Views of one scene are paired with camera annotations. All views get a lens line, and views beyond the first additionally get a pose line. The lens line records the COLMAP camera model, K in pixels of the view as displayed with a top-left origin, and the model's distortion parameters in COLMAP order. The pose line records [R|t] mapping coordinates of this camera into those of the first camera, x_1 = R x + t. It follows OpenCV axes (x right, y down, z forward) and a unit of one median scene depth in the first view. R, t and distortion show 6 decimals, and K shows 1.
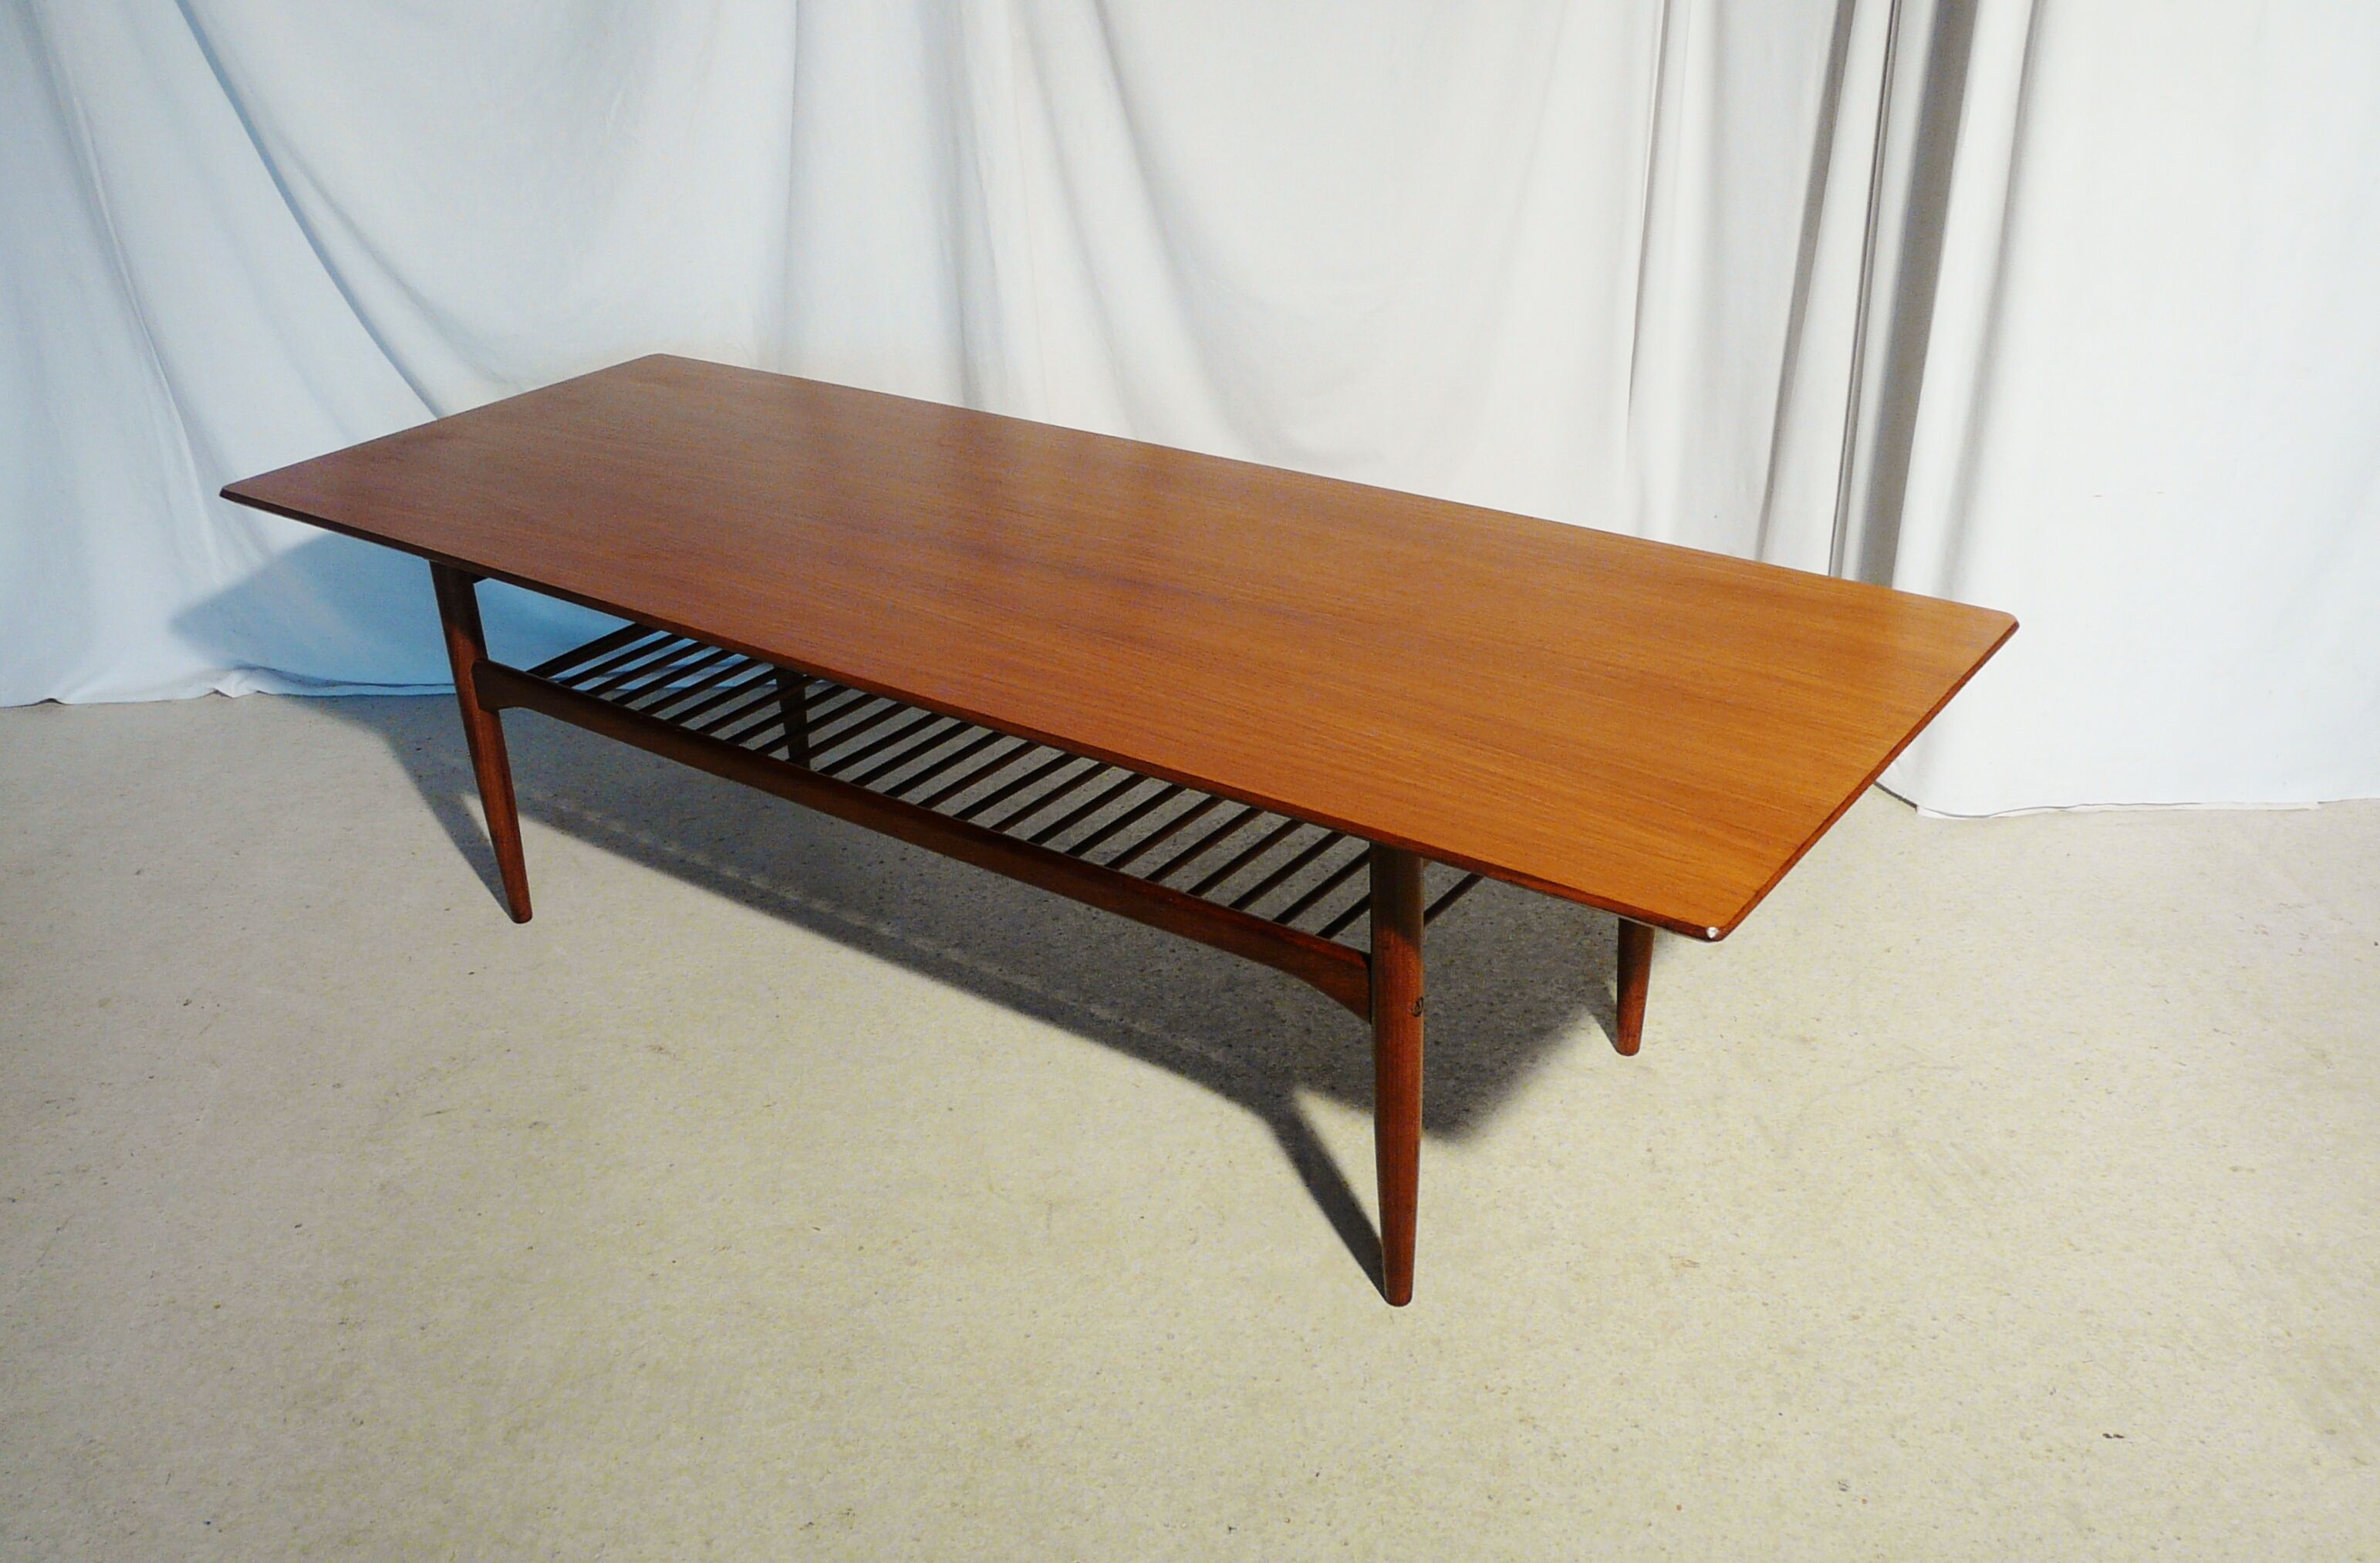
lens RADIAL K [[2027.2, 0, 1190.0], [0, 2027.2, 781.5], [0, 0, 1]] dist [-0.074001, 0.078754]
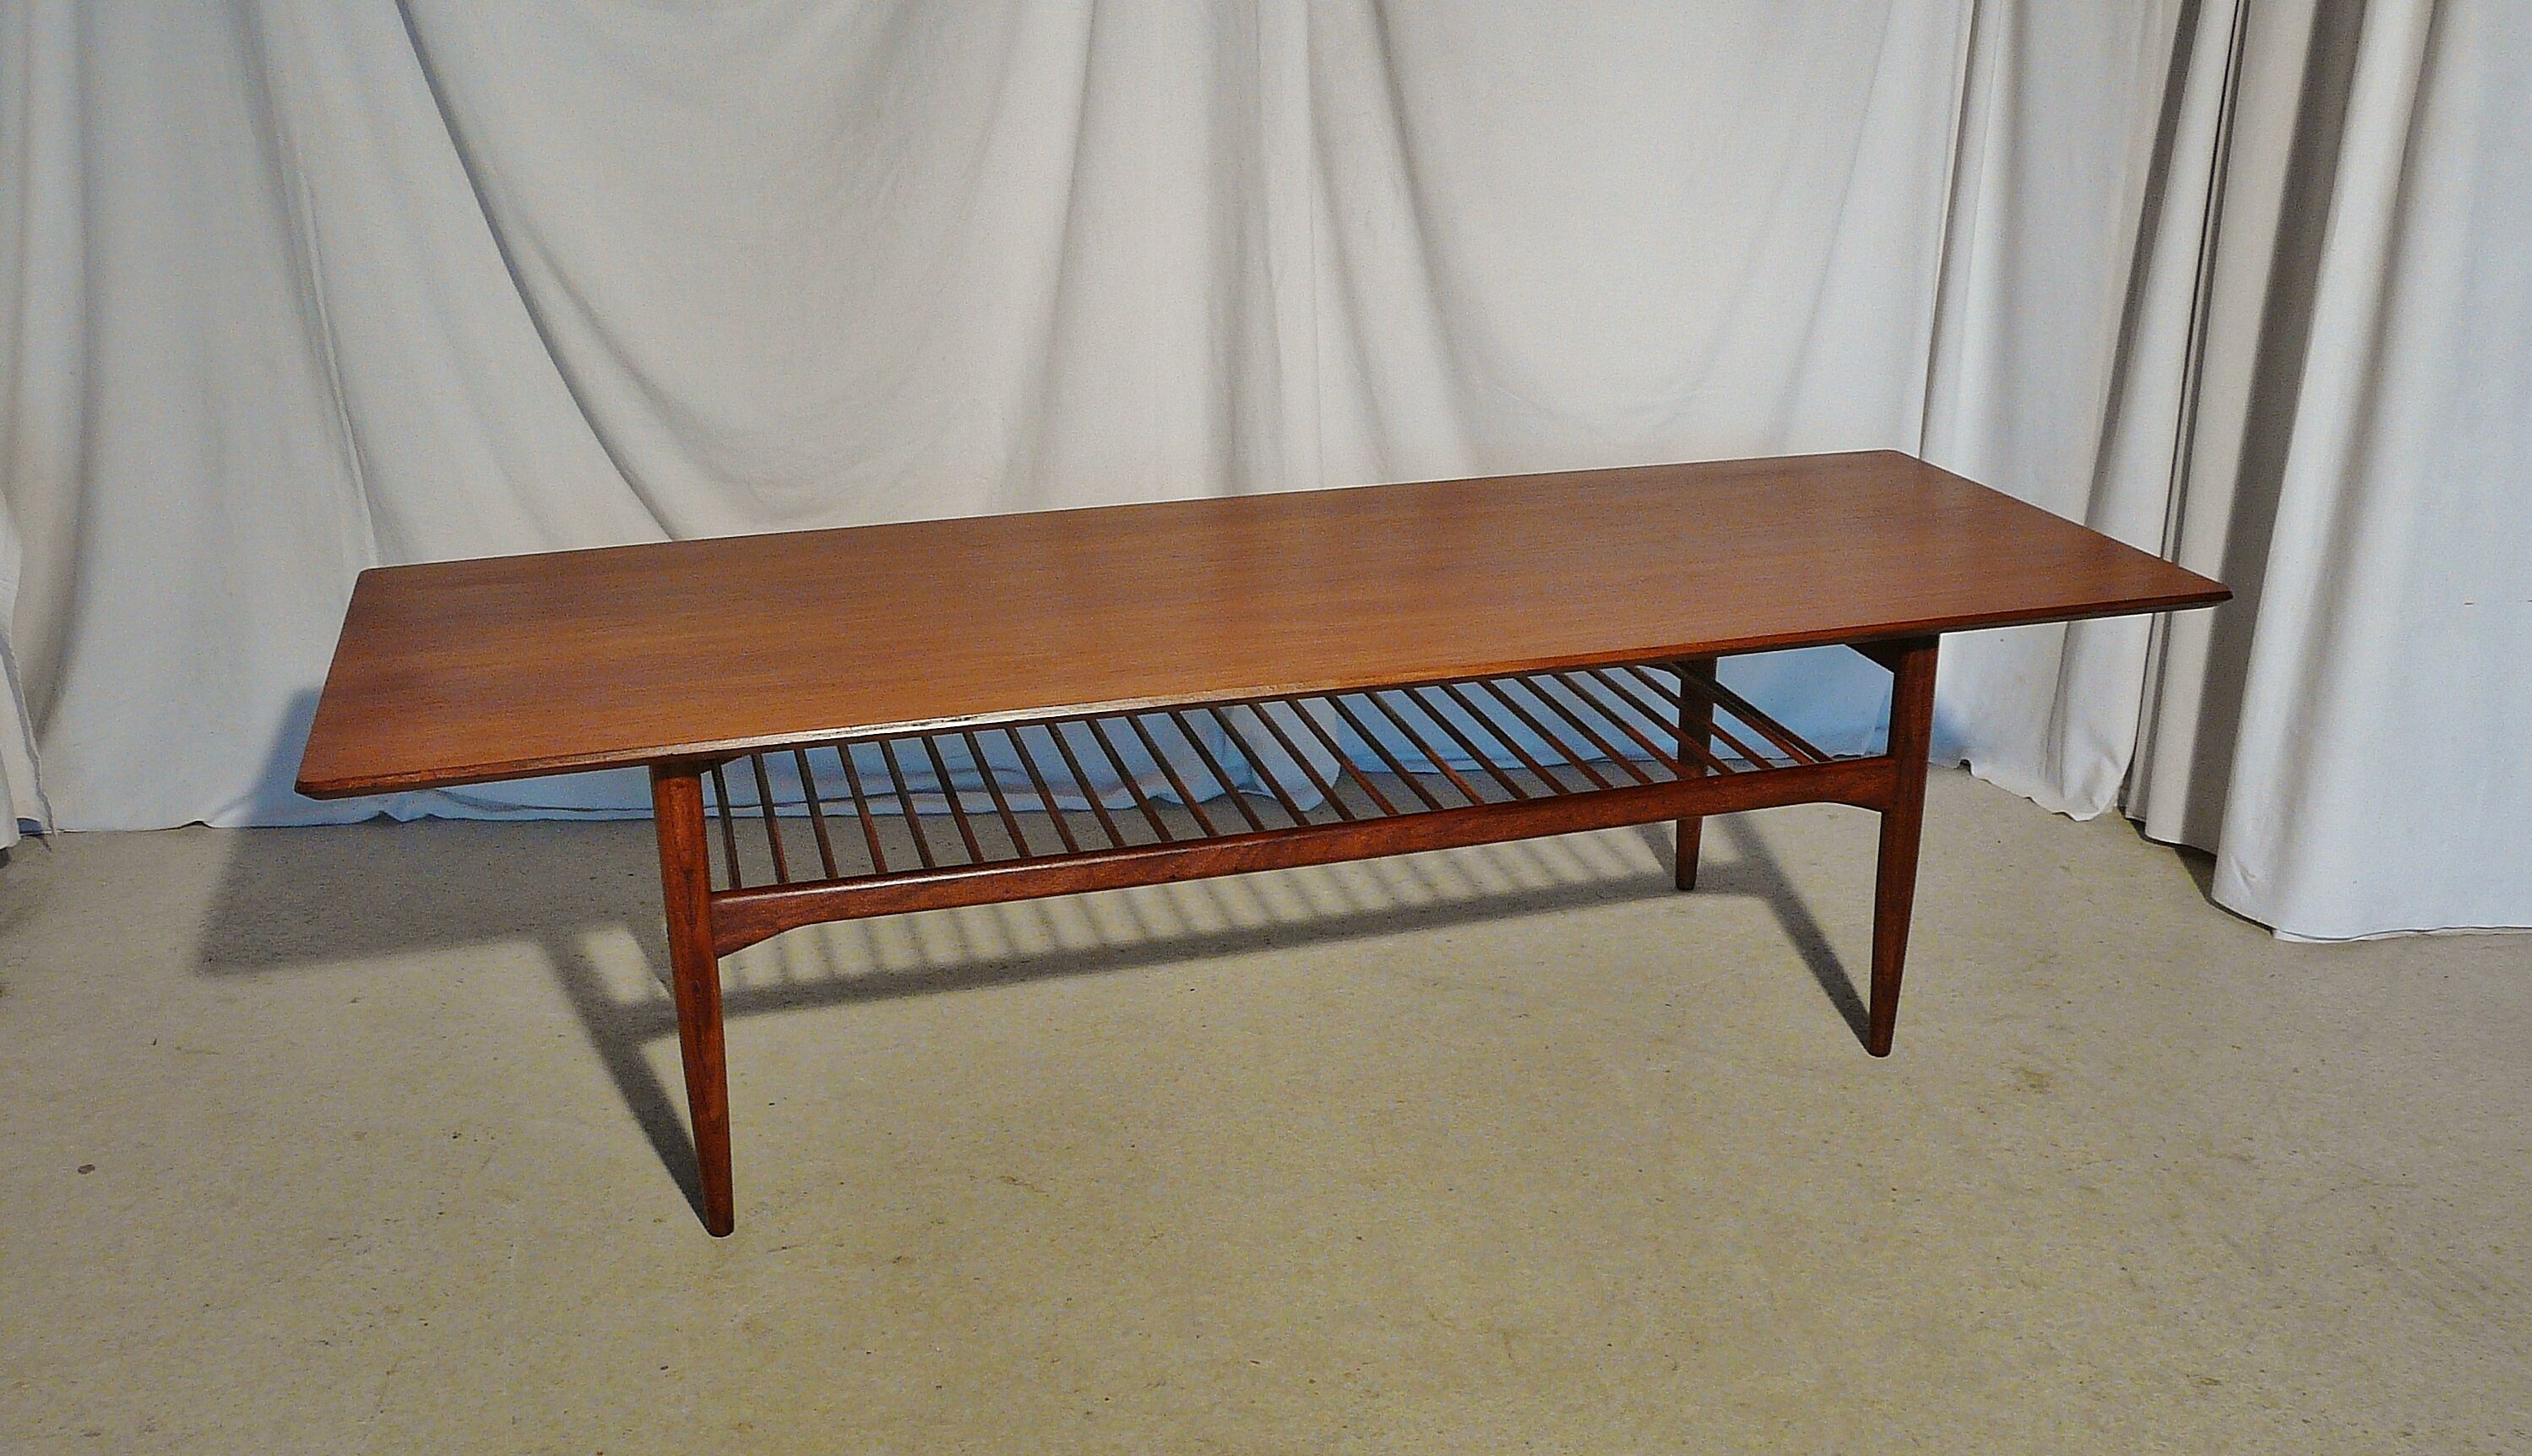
lens RADIAL K [[2239.5, 0, 1190.2], [0, 2239.5, 736.1], [0, 0, 1]] dist [-0.078693, 0.091954]
pose [[0.998598, 0.006755, 0.052508, -0.273768], [-0.000225, 0.992358, -0.123396, 0.067216], [-0.052940, 0.123211, 0.990967, -0.025702]]
